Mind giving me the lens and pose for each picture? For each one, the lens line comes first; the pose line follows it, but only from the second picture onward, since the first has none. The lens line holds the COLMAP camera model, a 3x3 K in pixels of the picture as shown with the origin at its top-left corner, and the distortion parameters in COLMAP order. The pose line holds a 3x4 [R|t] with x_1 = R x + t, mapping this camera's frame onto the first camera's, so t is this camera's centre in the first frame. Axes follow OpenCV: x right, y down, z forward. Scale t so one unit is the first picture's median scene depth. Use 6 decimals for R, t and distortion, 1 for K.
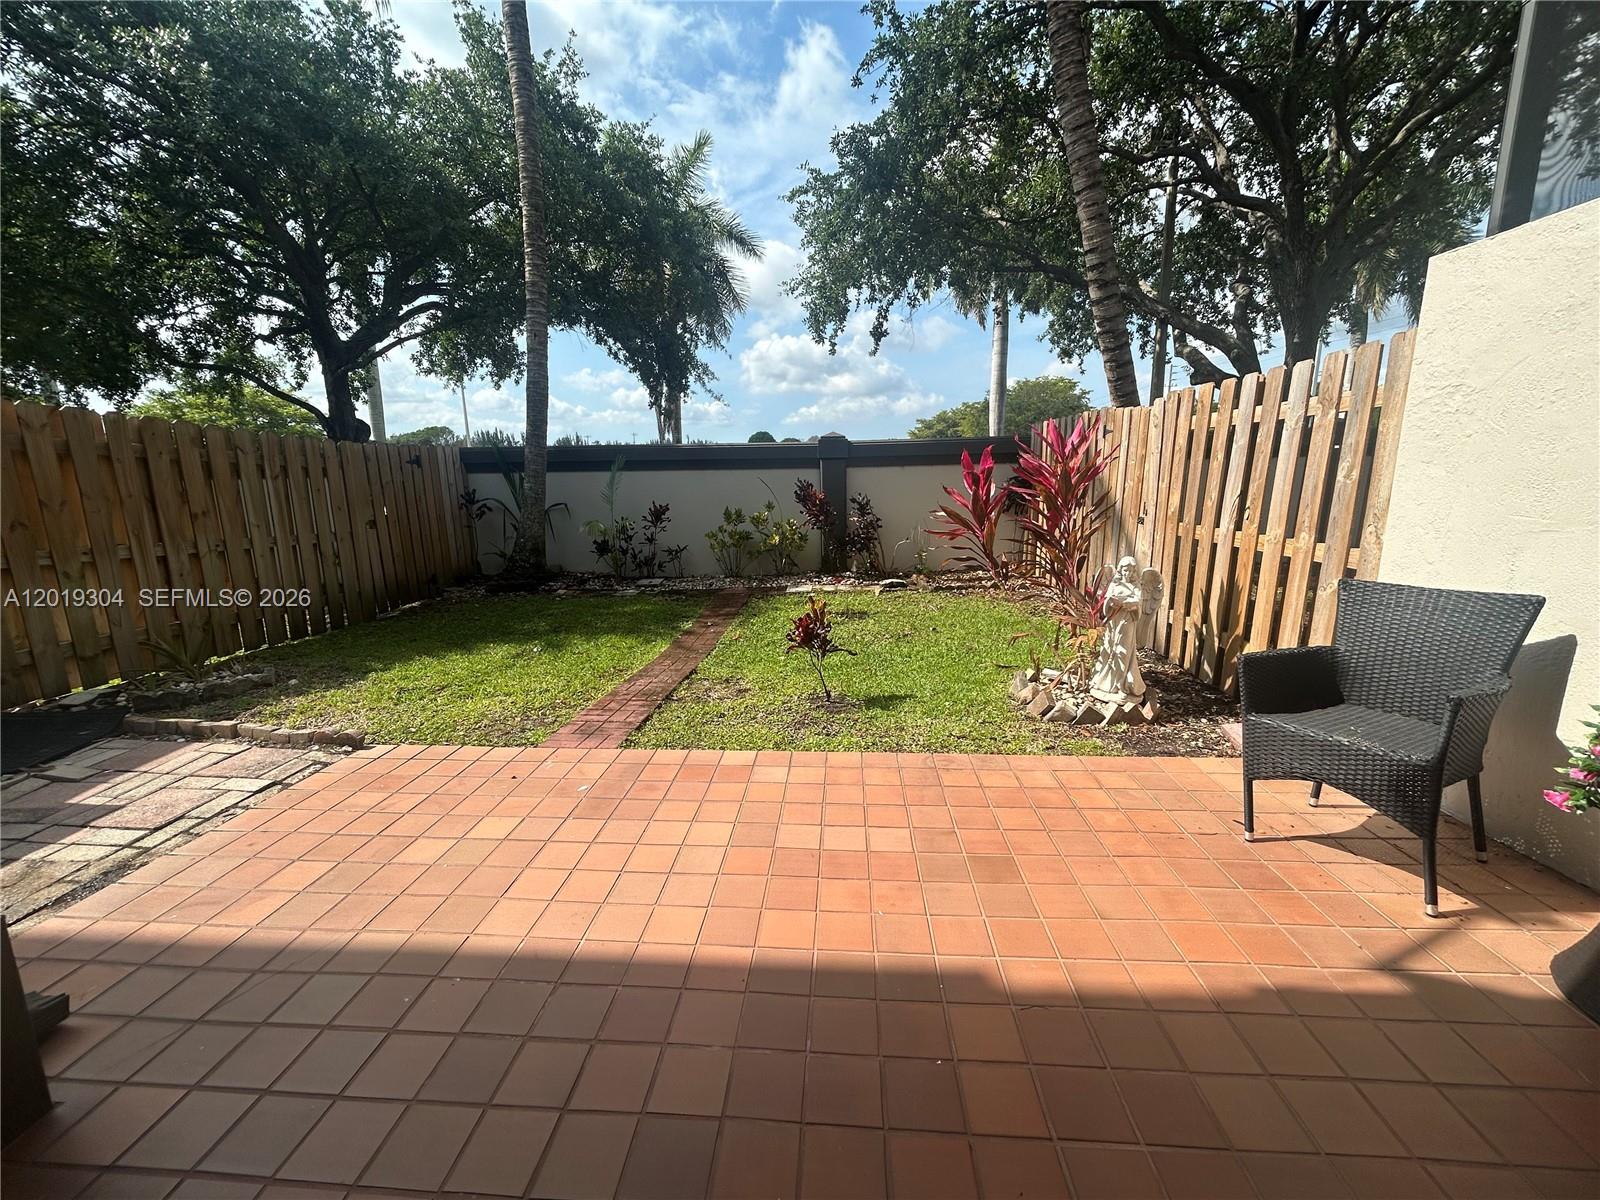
lens RADIAL K [[638.7, 0, 804.1], [0, 638.7, 600.4], [0, 0, 1]] dist [0.000899, 0.000225]
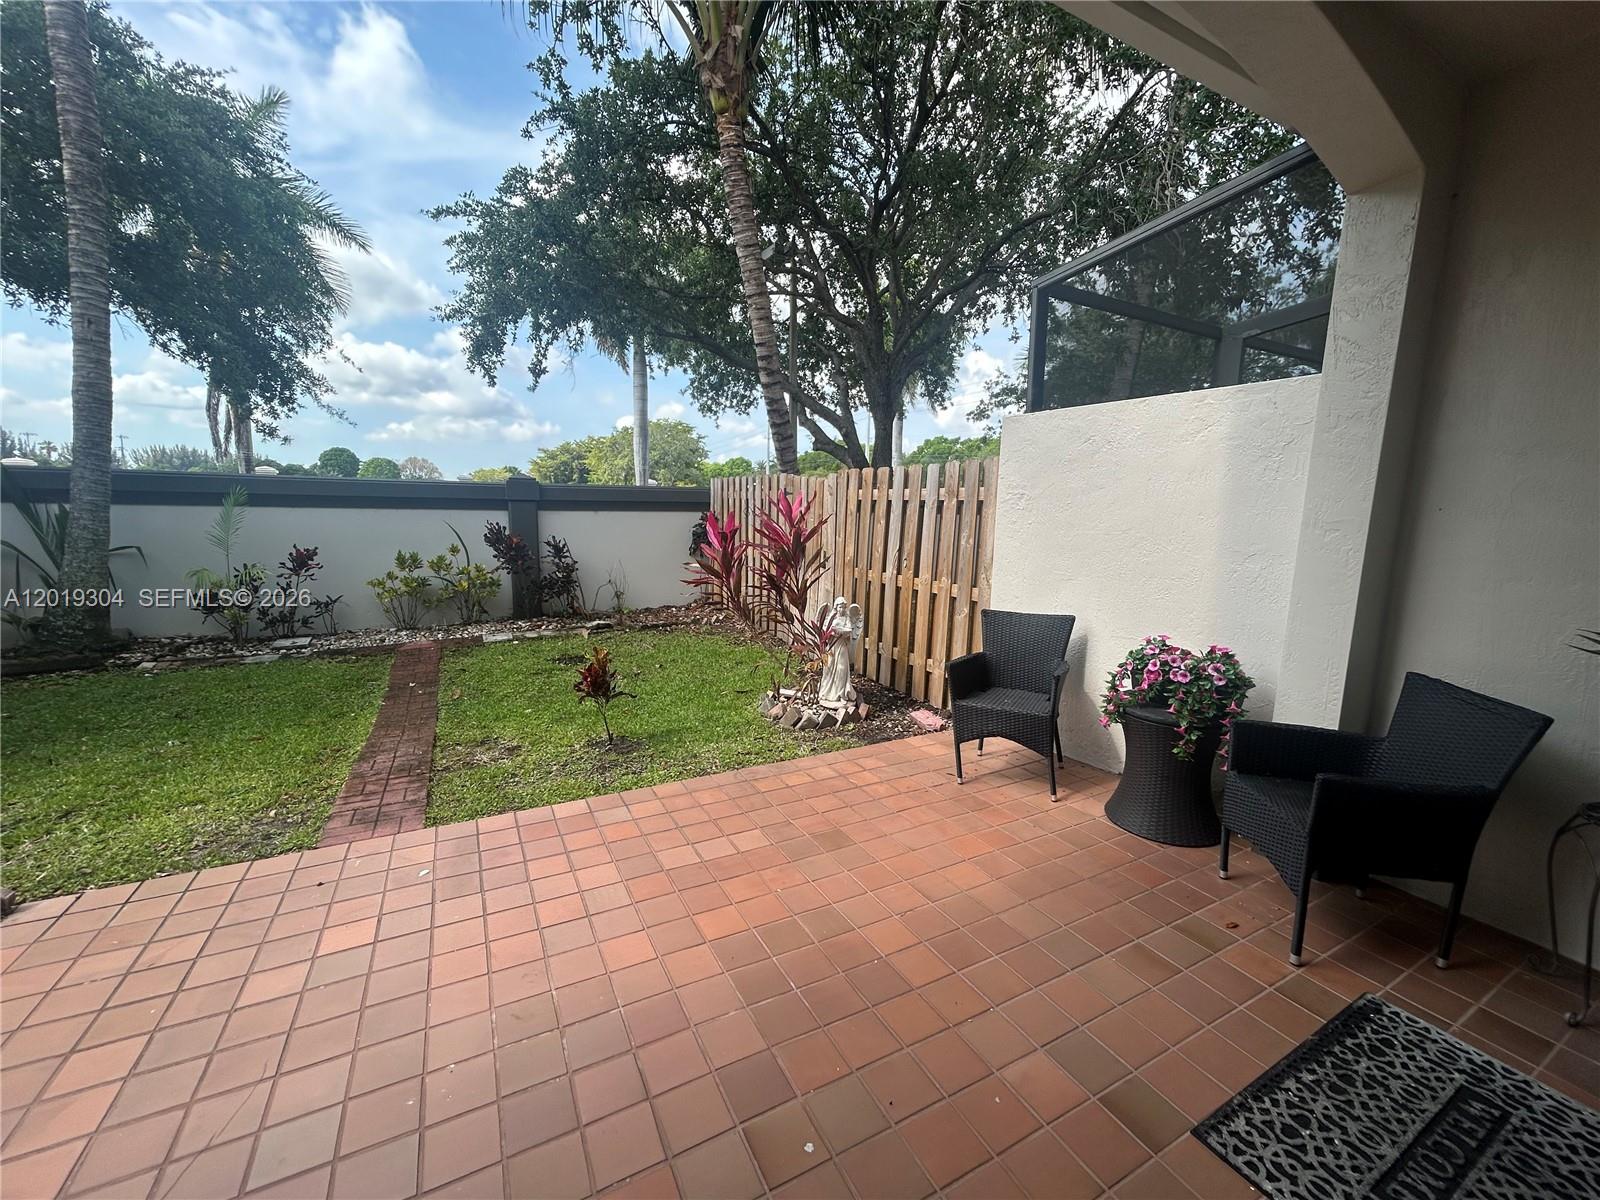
lens RADIAL K [[638.3, 0, 797.3], [0, 638.3, 599.8], [0, 0, 1]] dist [0.002394, 0.000467]
pose [[0.849441, -0.044191, 0.525830, -0.227819], [0.070707, 0.997033, -0.030430, -0.023991], [-0.522925, 0.063028, 0.850045, -0.068200]]
